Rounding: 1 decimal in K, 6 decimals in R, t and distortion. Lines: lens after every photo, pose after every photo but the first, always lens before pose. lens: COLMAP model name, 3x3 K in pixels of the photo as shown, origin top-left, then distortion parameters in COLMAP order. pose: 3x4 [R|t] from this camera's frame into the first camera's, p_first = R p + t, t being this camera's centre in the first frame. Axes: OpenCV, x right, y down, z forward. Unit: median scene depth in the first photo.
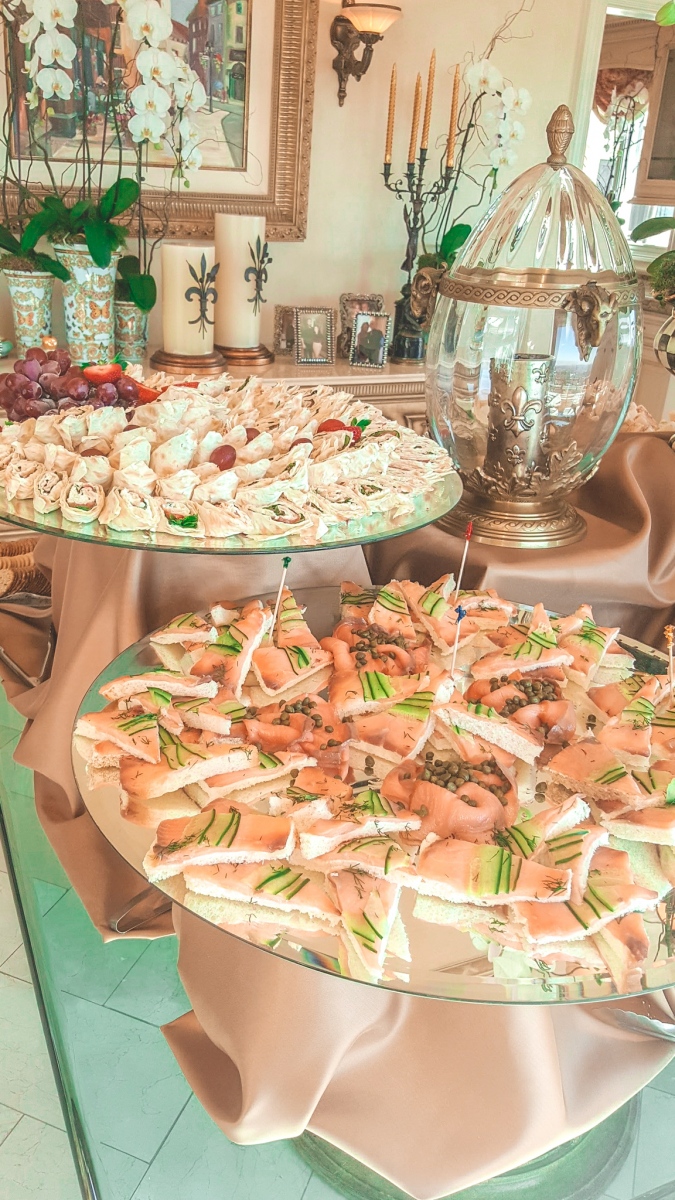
lens RADIAL K [[1008.9, 0, 337.5], [0, 1008.9, 600.0], [0, 0, 1]] dist [0.159822, -0.405386]
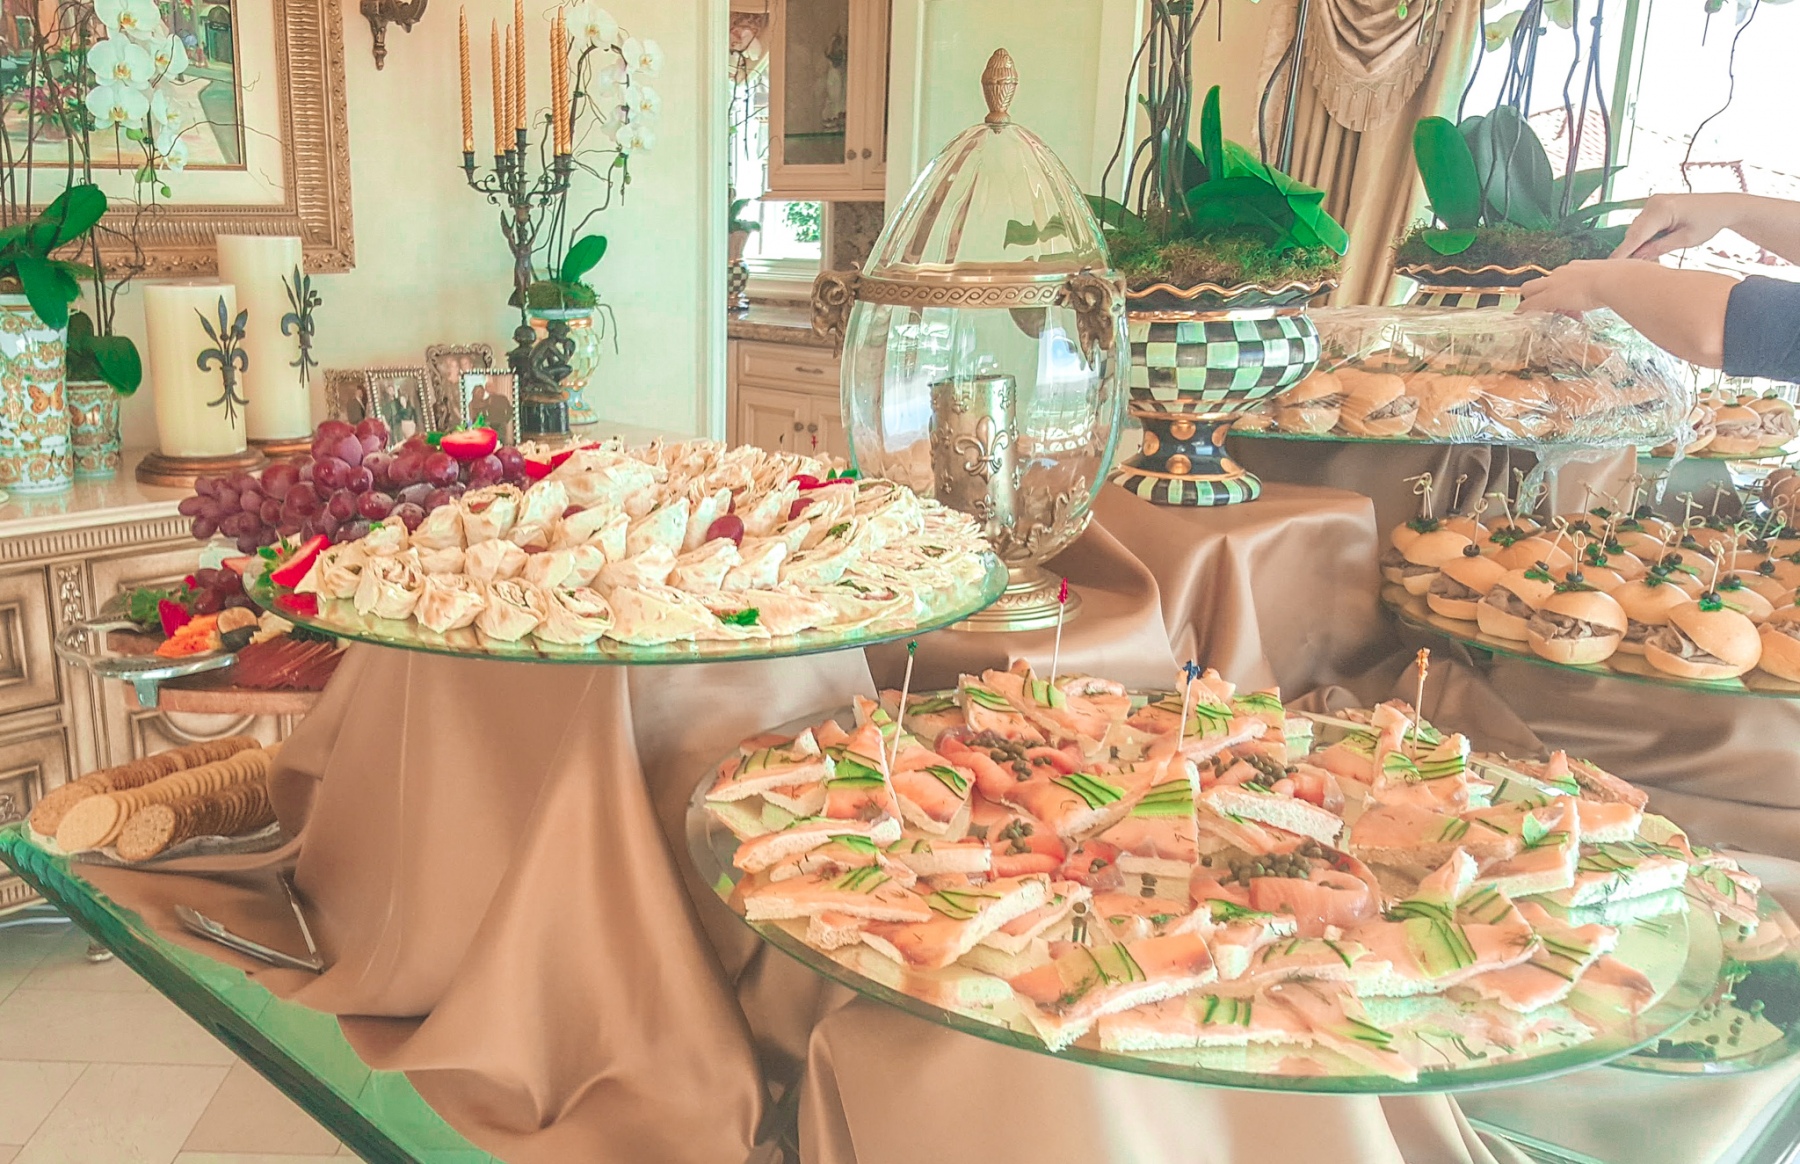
lens RADIAL K [[1633.7, 0, 777.0], [0, 1633.7, 616.2], [0, 0, 1]] dist [0.183258, -0.445804]
pose [[0.936958, -0.126399, 0.325779, -0.162227], [0.168613, 0.980109, -0.104669, 0.014210], [-0.306069, 0.153001, 0.939634, -0.021945]]
